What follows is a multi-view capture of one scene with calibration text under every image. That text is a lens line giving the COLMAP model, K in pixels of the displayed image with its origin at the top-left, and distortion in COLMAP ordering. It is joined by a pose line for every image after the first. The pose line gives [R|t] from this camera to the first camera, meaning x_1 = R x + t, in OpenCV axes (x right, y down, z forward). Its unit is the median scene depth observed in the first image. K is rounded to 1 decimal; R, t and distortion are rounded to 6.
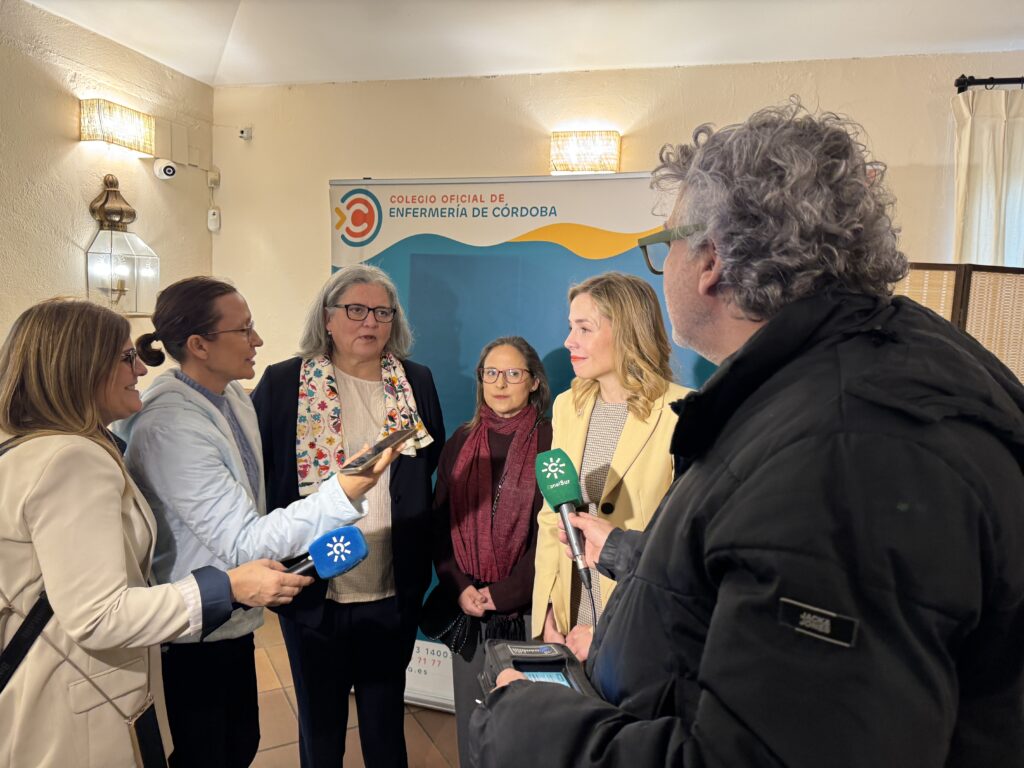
lens RADIAL K [[749.8, 0, 514.6], [0, 749.8, 381.4], [0, 0, 1]] dist [-0.001379, -0.003906]
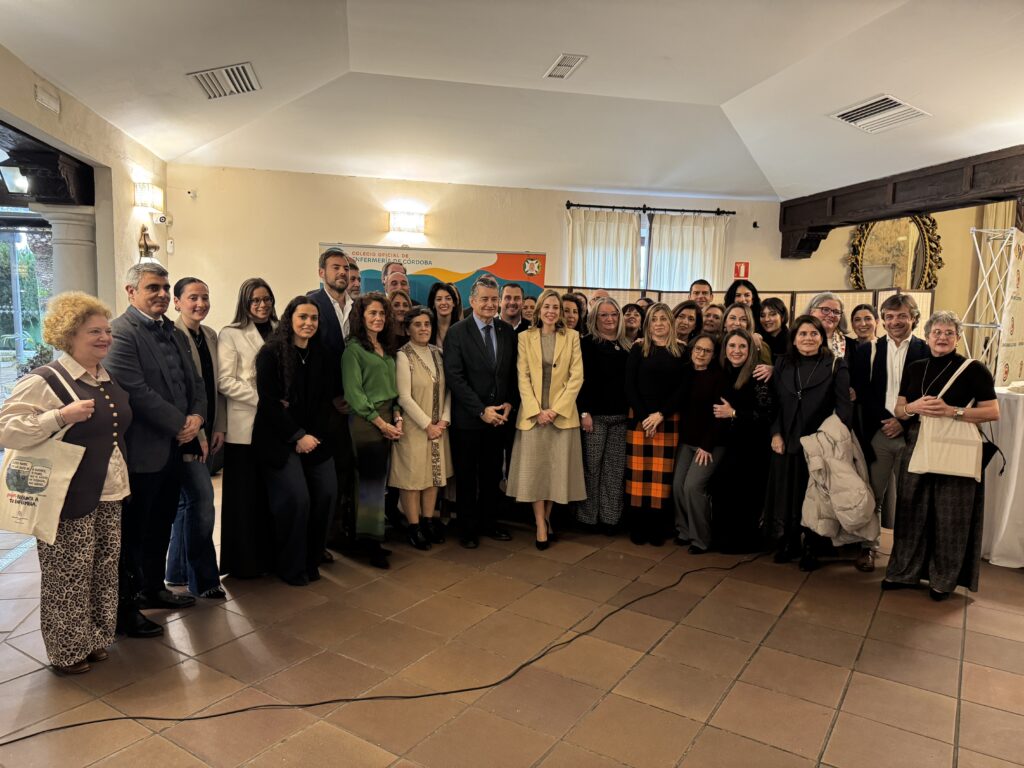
lens RADIAL K [[709.9, 0, 509.9], [0, 709.9, 381.0], [0, 0, 1]] dist [0.021379, -0.057486]
pose [[0.889604, -0.059620, 0.452825, -0.710195], [0.044953, 0.998059, 0.043094, 0.062429], [-0.454515, -0.017981, 0.890557, -1.068004]]
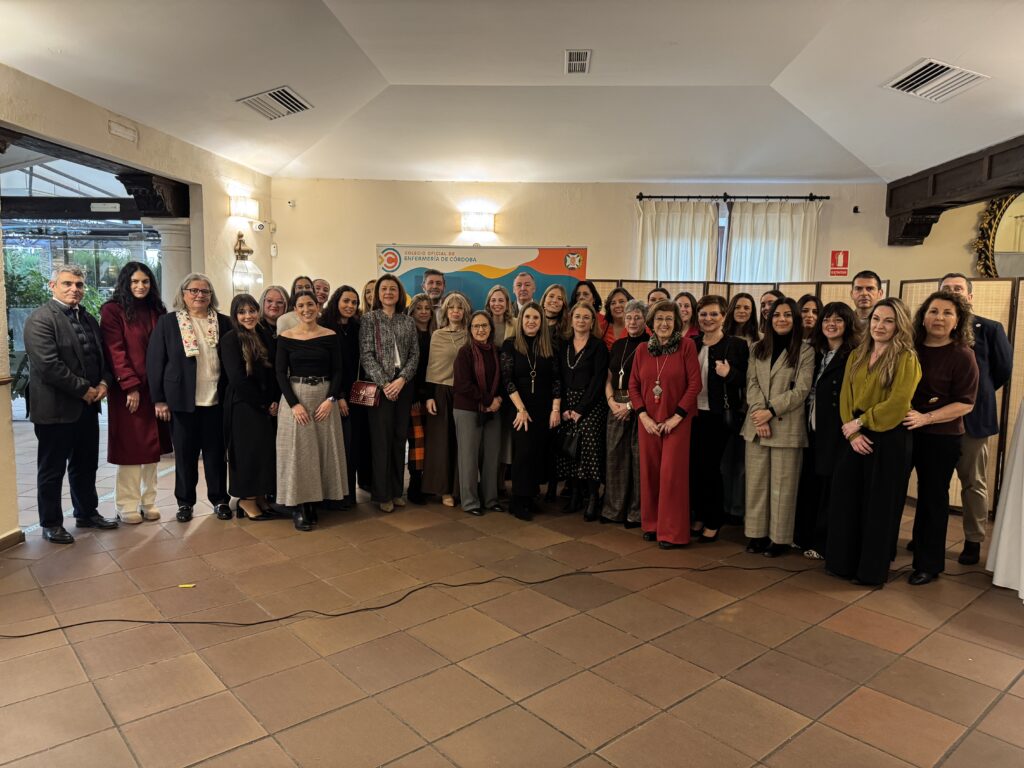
lens RADIAL K [[723.1, 0, 513.3], [0, 723.1, 386.0], [0, 0, 1]] dist [0.002006, -0.022760]
pose [[0.979588, -0.040903, 0.196808, -0.291106], [0.033663, 0.998633, 0.039997, 0.099233], [-0.198175, -0.032555, 0.979626, -1.311765]]
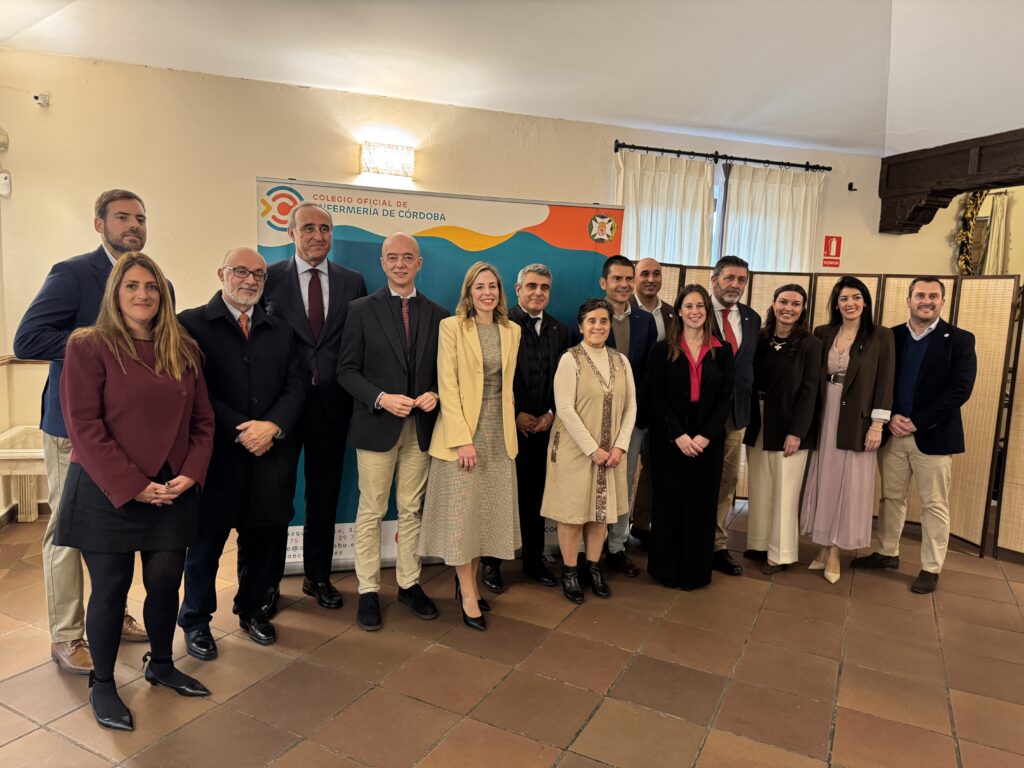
lens RADIAL K [[718.8, 0, 516.2], [0, 718.8, 386.0], [0, 0, 1]] dist [0.003458, -0.020076]
pose [[0.835062, -0.070184, 0.545661, -0.568624], [0.035164, 0.996610, 0.074372, 0.007014], [-0.549032, -0.042917, 0.834699, -0.261204]]
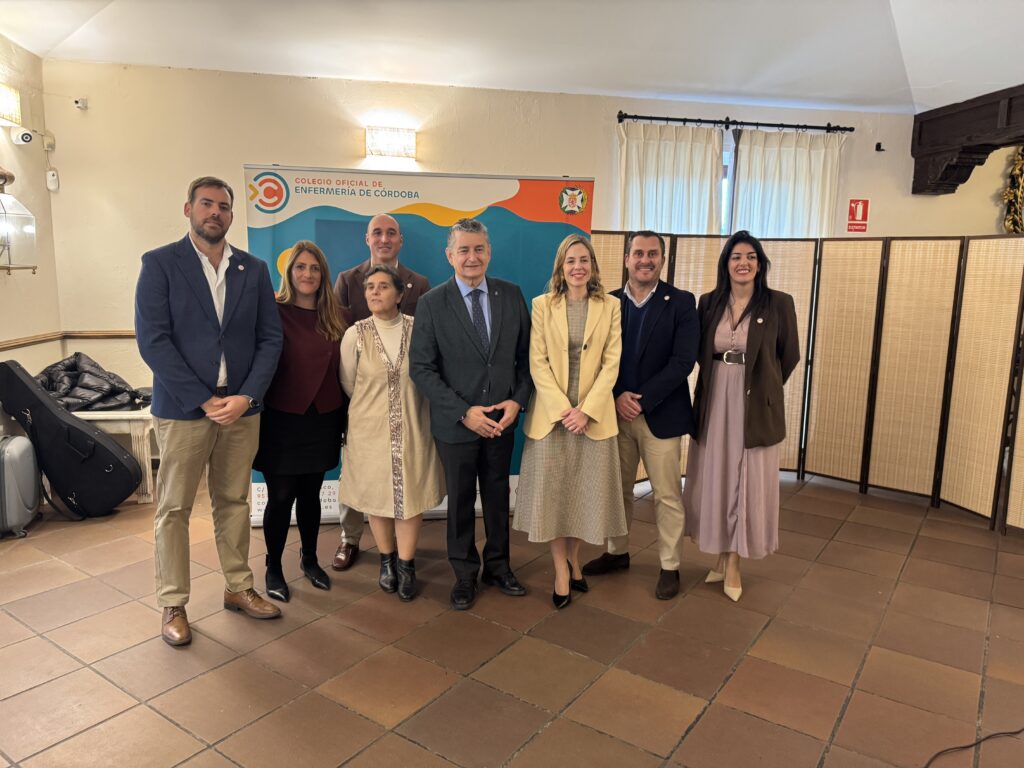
lens RADIAL K [[718.8, 0, 516.2], [0, 718.8, 386.0], [0, 0, 1]] dist [0.003458, -0.020076]
pose [[0.901203, -0.088180, 0.424332, -0.395251], [0.051069, 0.993868, 0.098073, 0.033791], [-0.430378, -0.066713, 0.900180, -0.438903]]
